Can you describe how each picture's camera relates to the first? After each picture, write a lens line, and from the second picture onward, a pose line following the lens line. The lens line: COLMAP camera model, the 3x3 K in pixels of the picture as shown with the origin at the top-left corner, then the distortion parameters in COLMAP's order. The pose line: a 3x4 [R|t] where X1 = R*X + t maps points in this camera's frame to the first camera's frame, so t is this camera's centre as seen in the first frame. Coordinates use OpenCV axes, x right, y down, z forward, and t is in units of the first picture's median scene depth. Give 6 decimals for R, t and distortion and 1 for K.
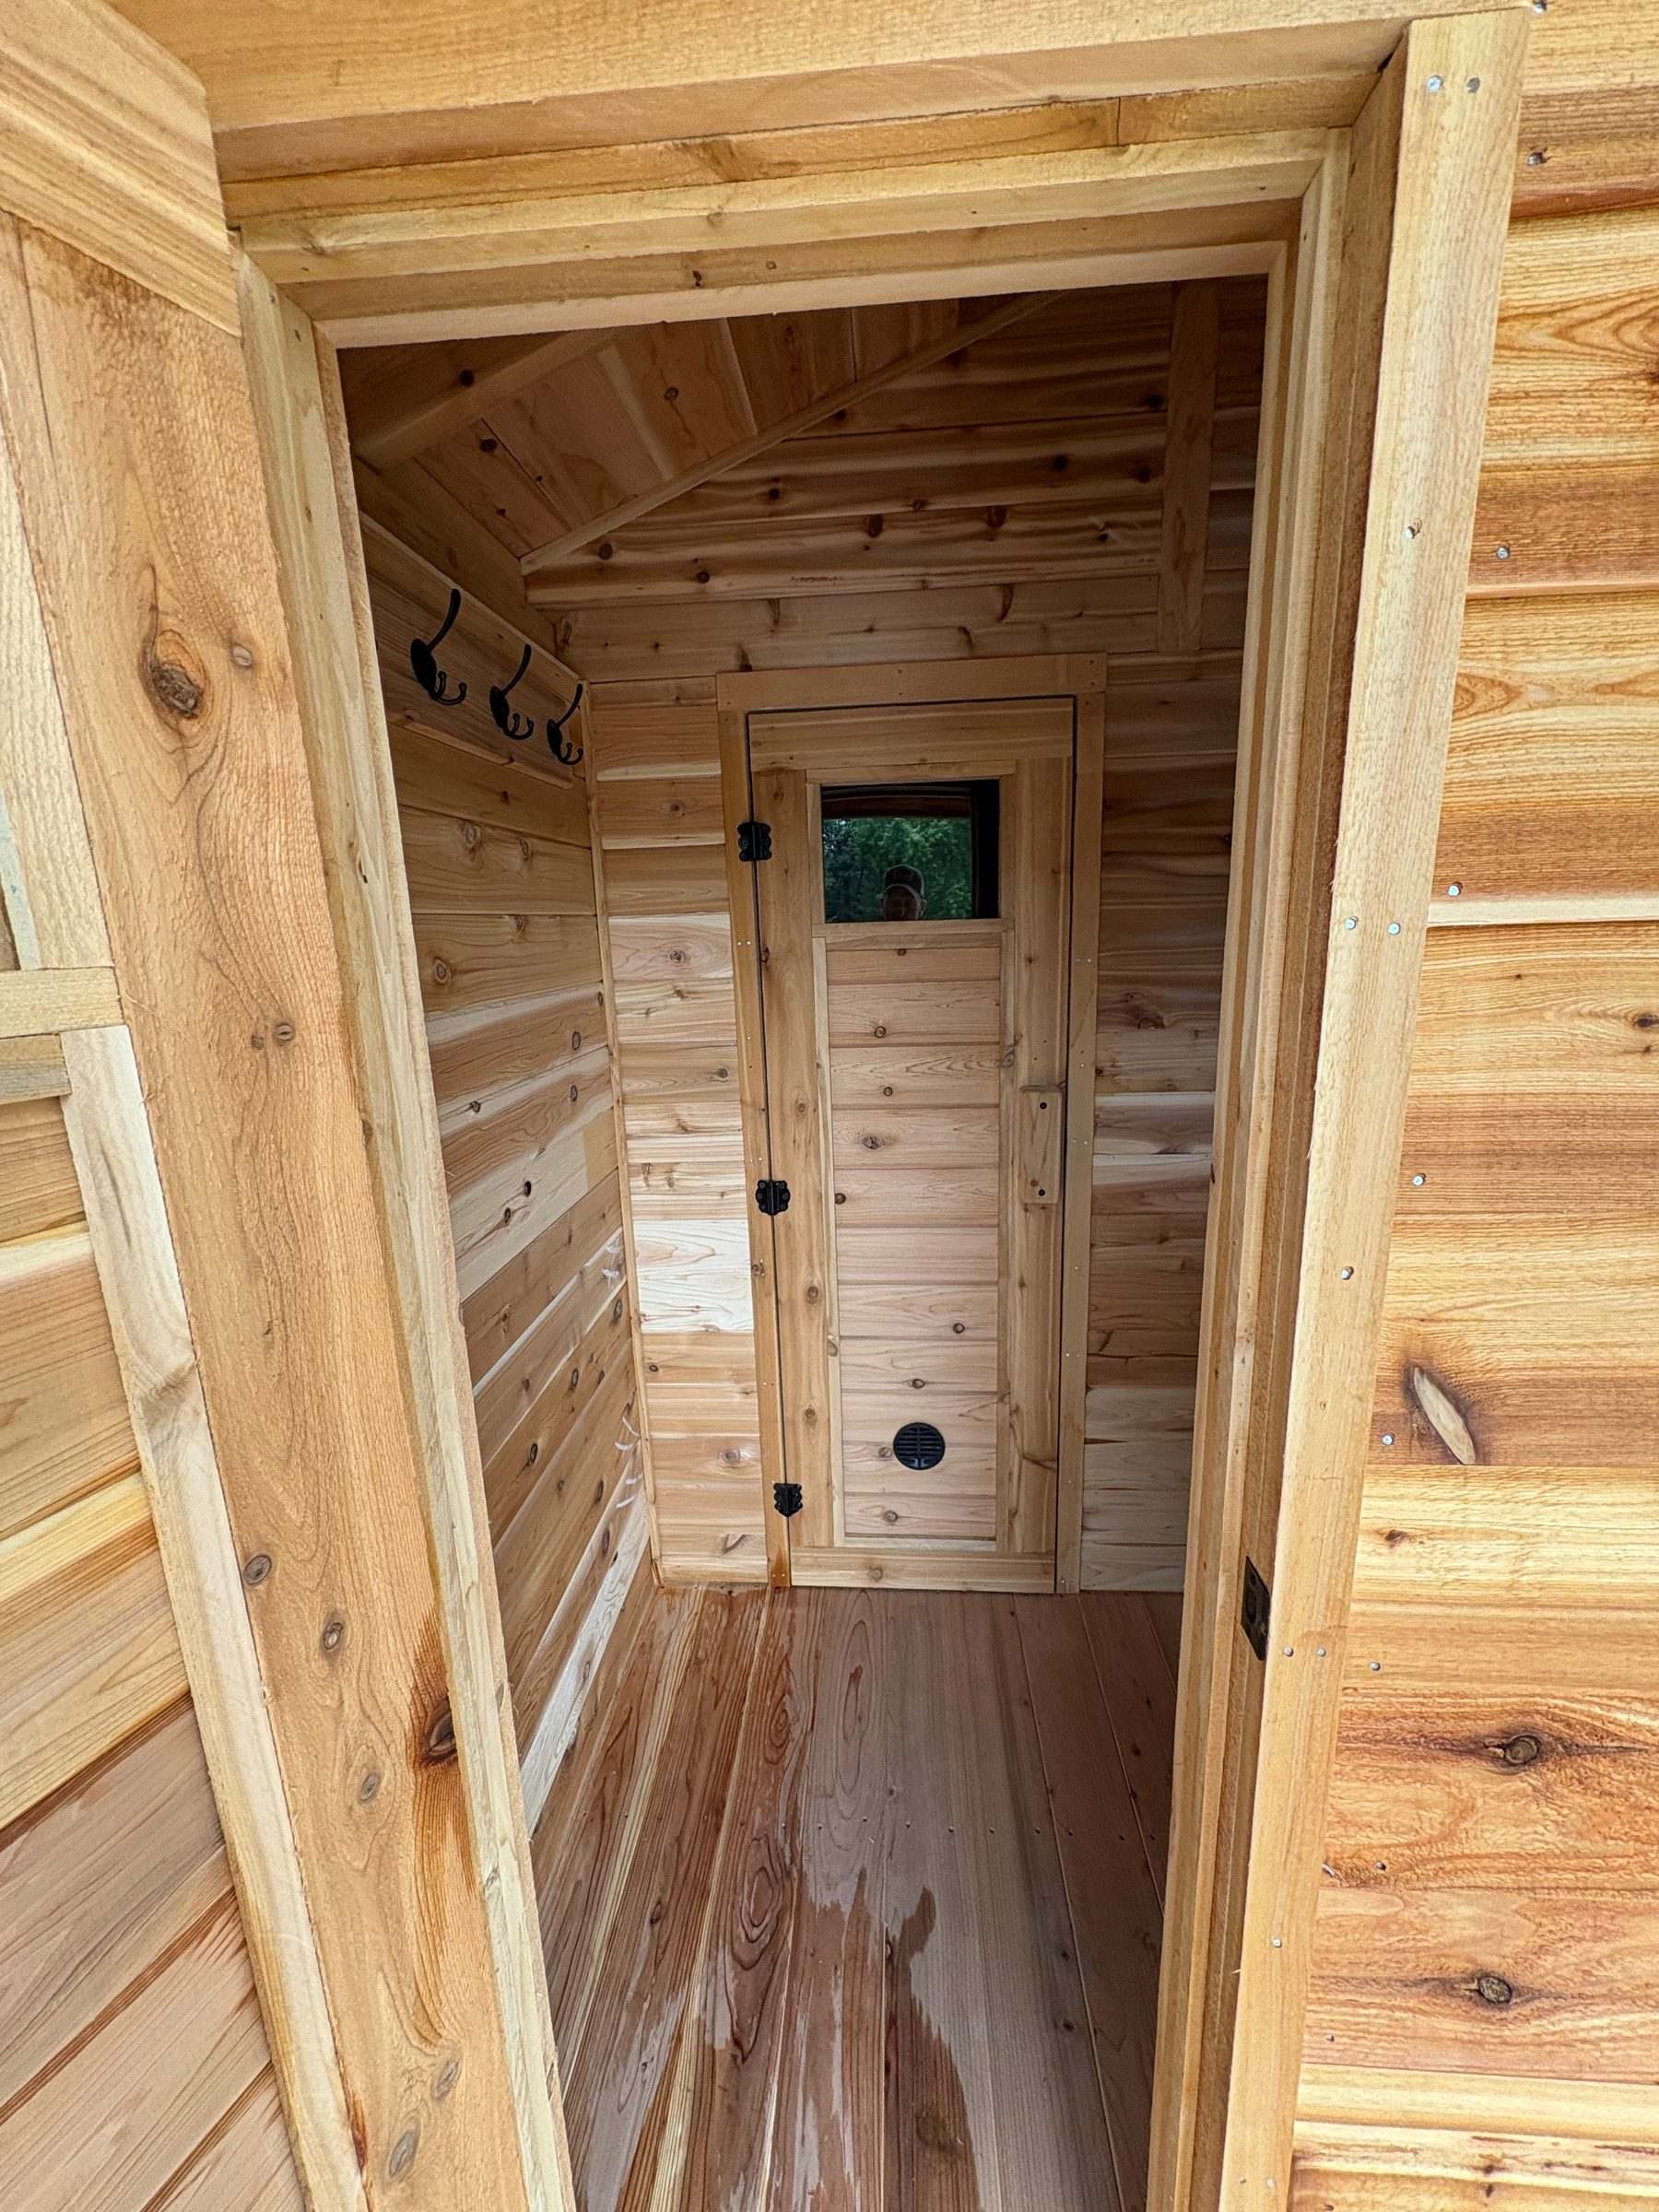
lens RADIAL K [[875.2, 0, 830.8], [0, 875.2, 1111.0], [0, 0, 1]] dist [0.000699, 0.000206]
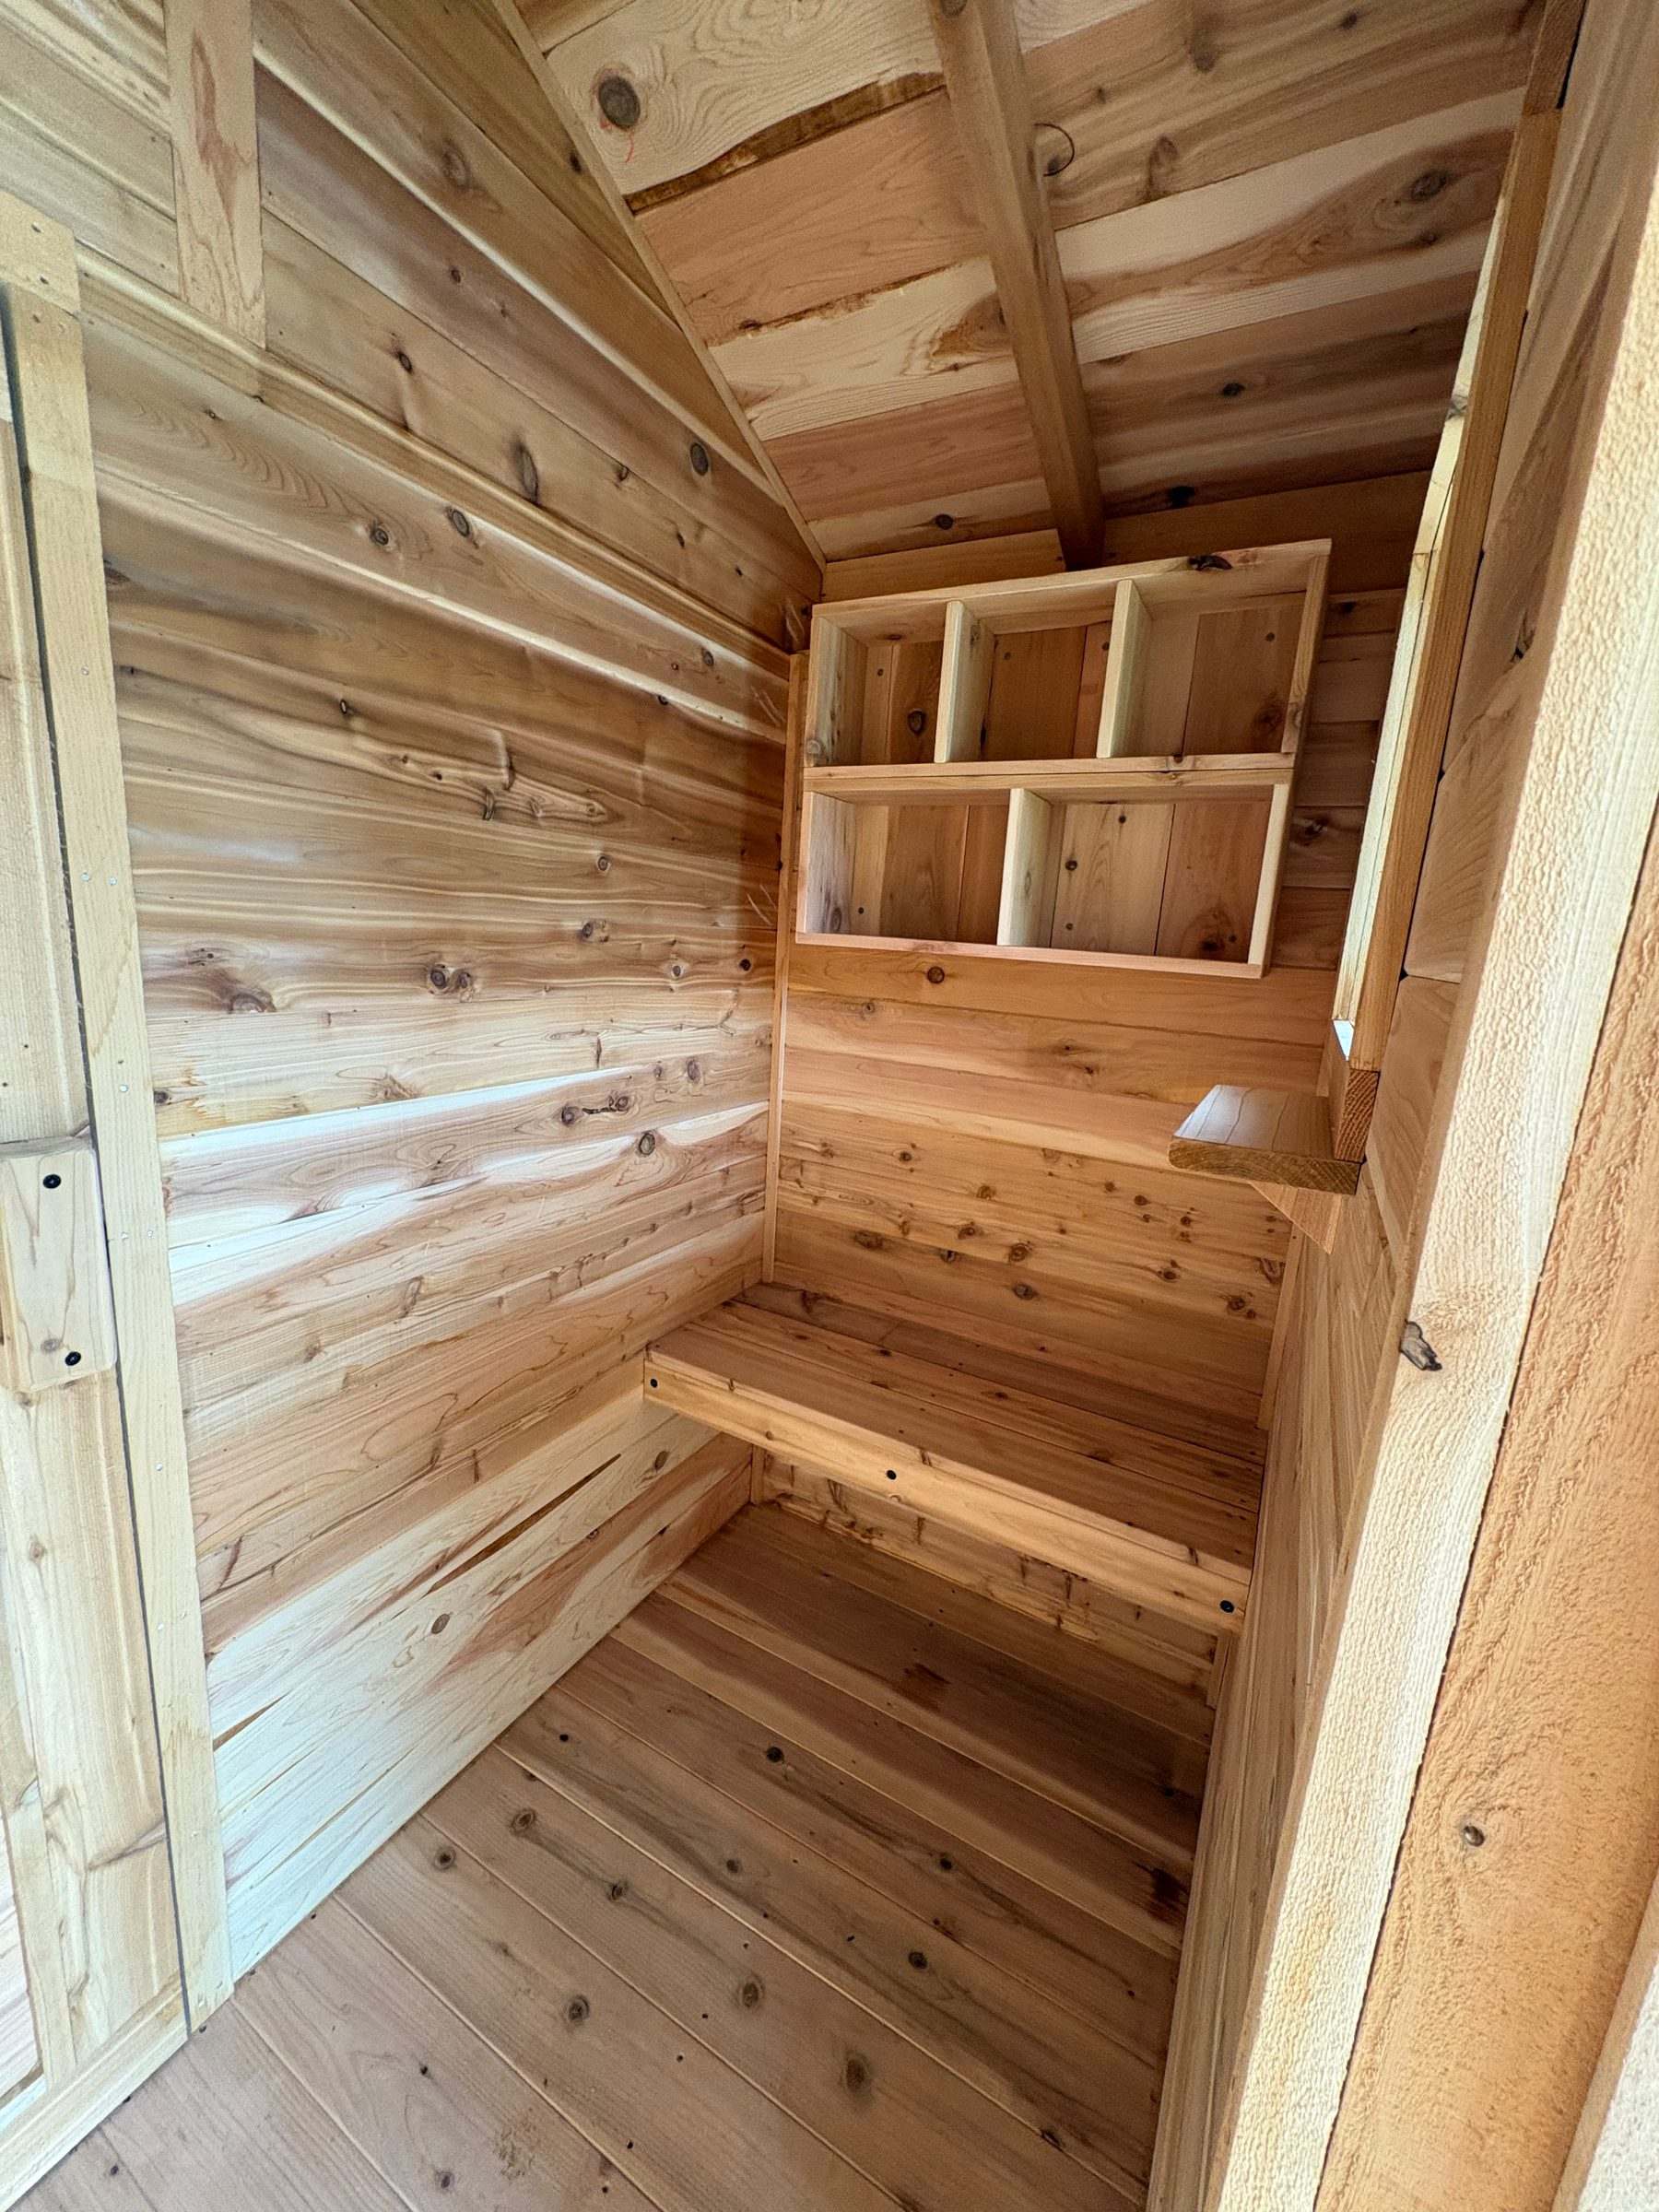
lens RADIAL K [[875.2, 0, 827.7], [0, 875.2, 1099.8], [0, 0, 1]] dist [0.000699, 0.000206]
pose [[0.423095, -0.121352, 0.897922, 0.000735], [0.115432, 0.990135, 0.079424, -0.038245], [-0.898702, 0.070045, 0.432929, 0.404316]]
